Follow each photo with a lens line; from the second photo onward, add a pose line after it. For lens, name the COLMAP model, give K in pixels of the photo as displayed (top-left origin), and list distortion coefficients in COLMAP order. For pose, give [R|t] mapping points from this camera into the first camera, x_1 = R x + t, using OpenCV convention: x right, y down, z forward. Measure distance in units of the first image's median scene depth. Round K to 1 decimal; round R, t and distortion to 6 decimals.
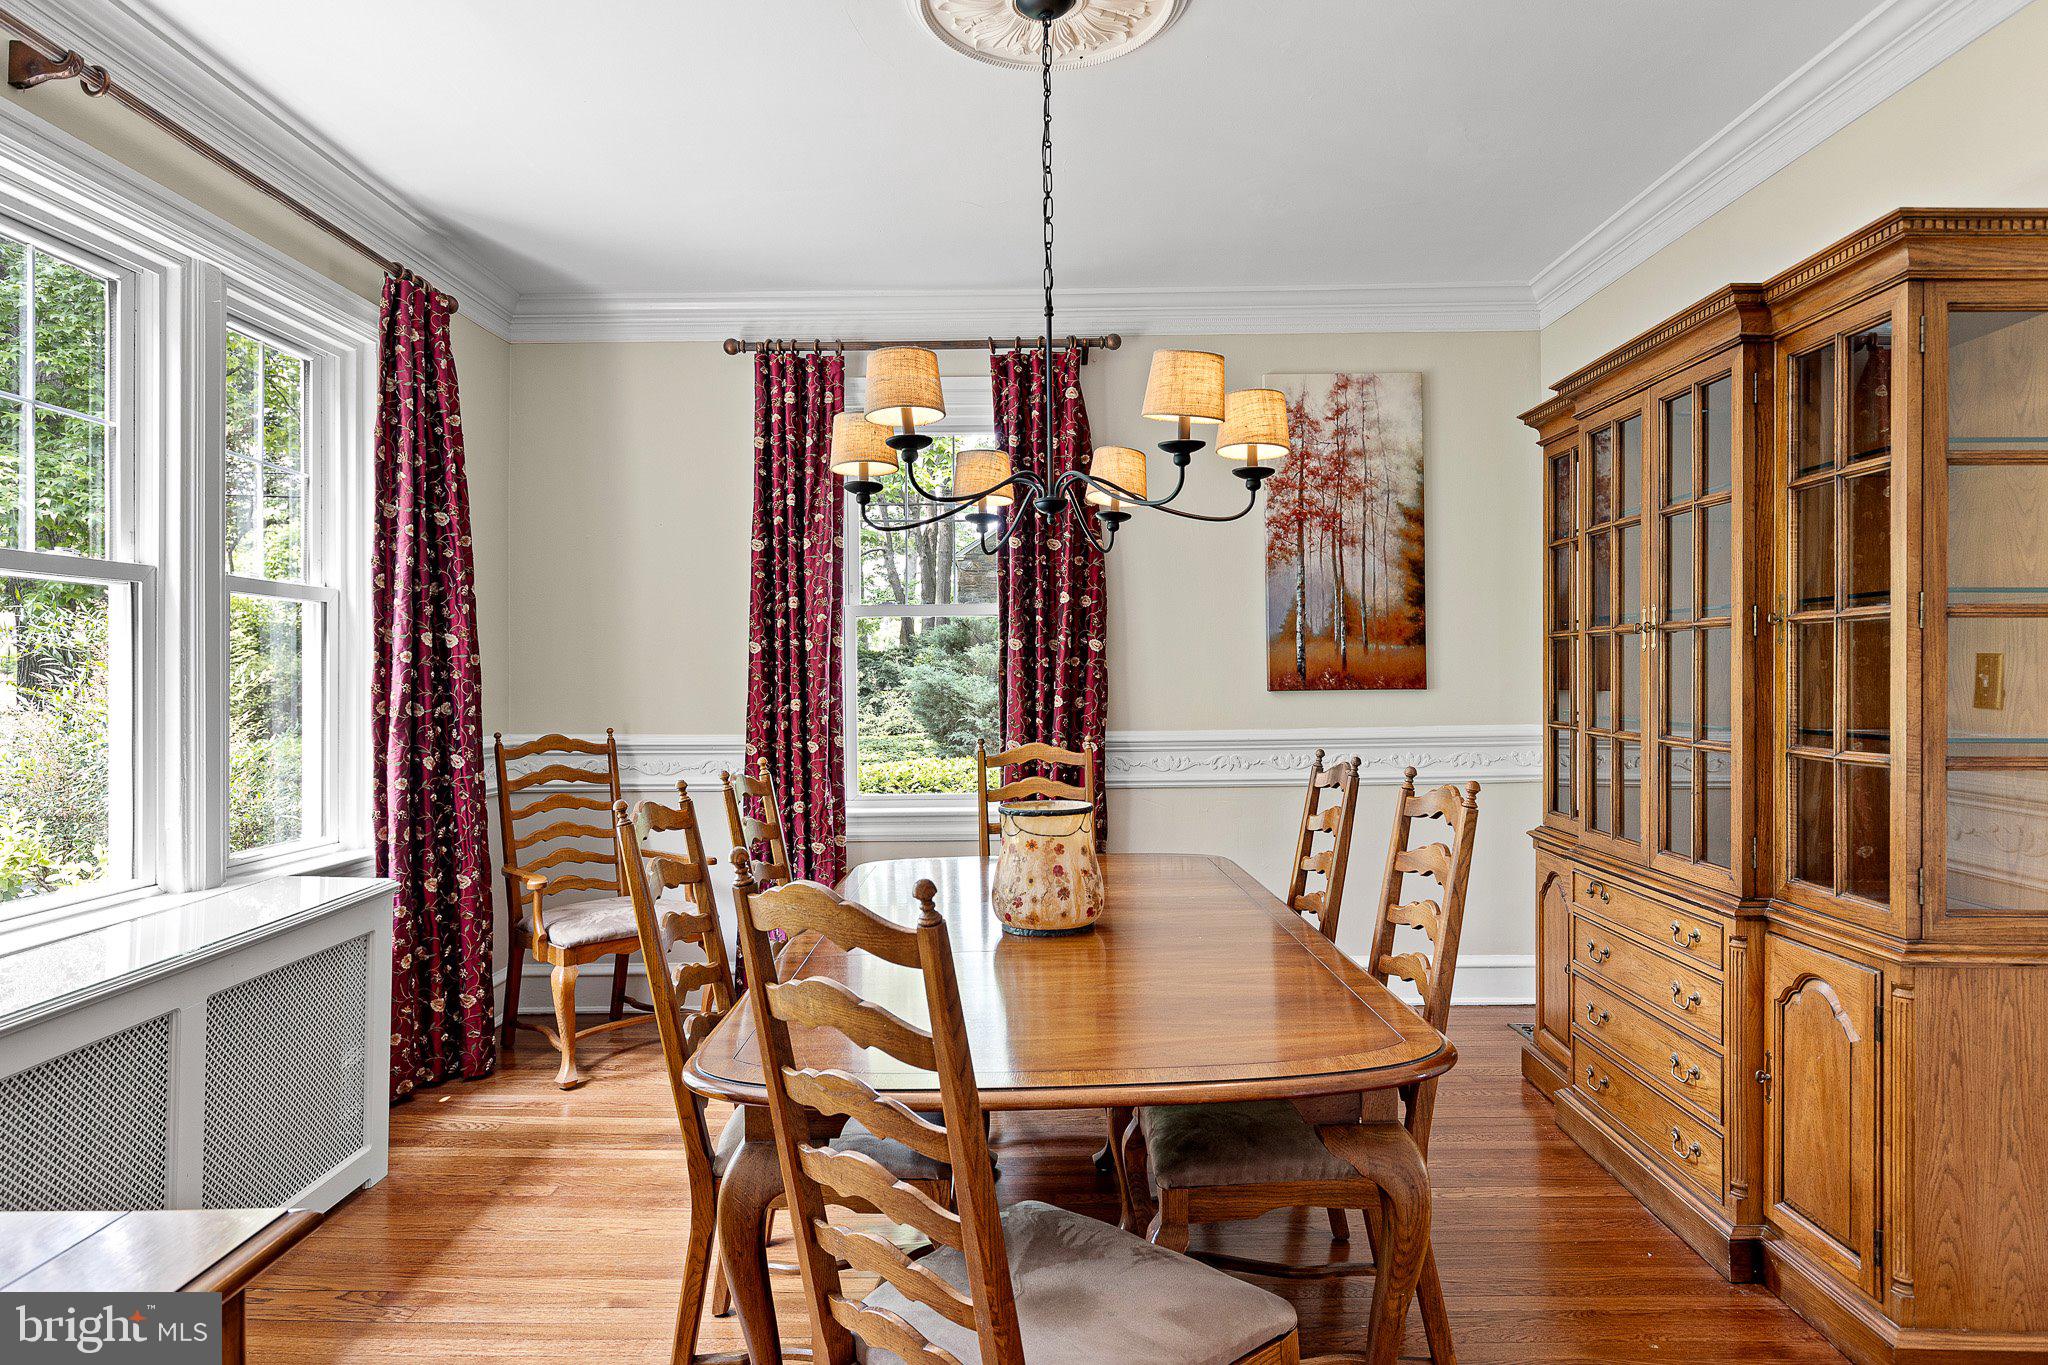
lens RADIAL K [[1182.3, 0, 1027.7], [0, 1182.3, 665.4], [0, 0, 1]] dist [-0.001829, -0.000203]
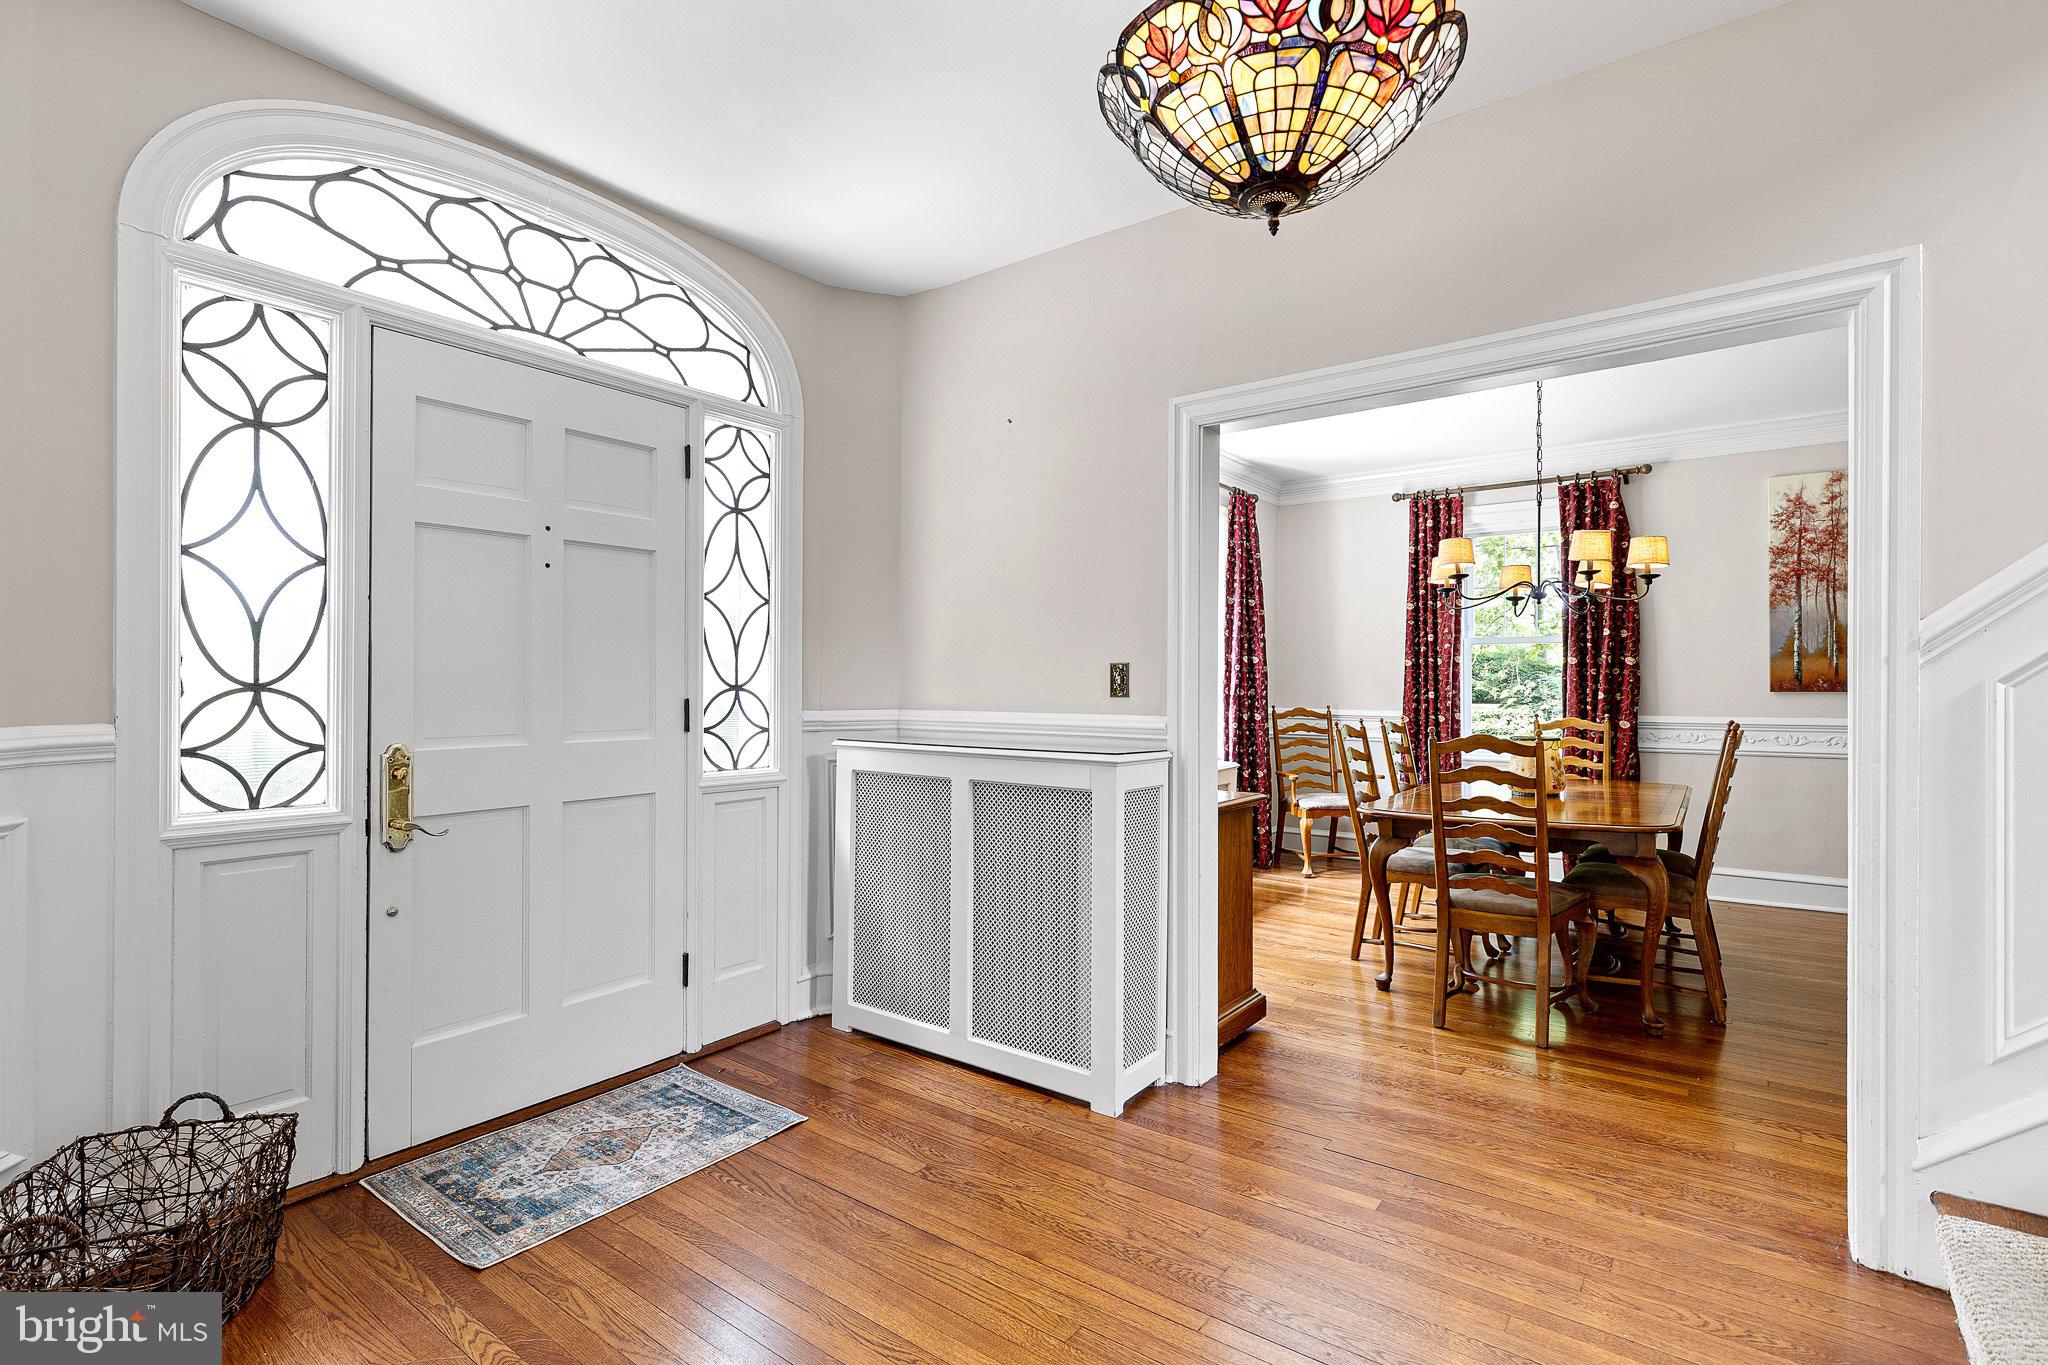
lens RADIAL K [[956.0, 0, 1024.0], [0, 956.0, 682.5], [0, 0, 1]] dist [-0.001122, -0.000100]
pose [[0.801494, 0.010333, -0.597913, 0.175005], [-0.006609, 0.999943, 0.008422, 0.006796], [0.597966, -0.002798, 0.801516, -0.530847]]
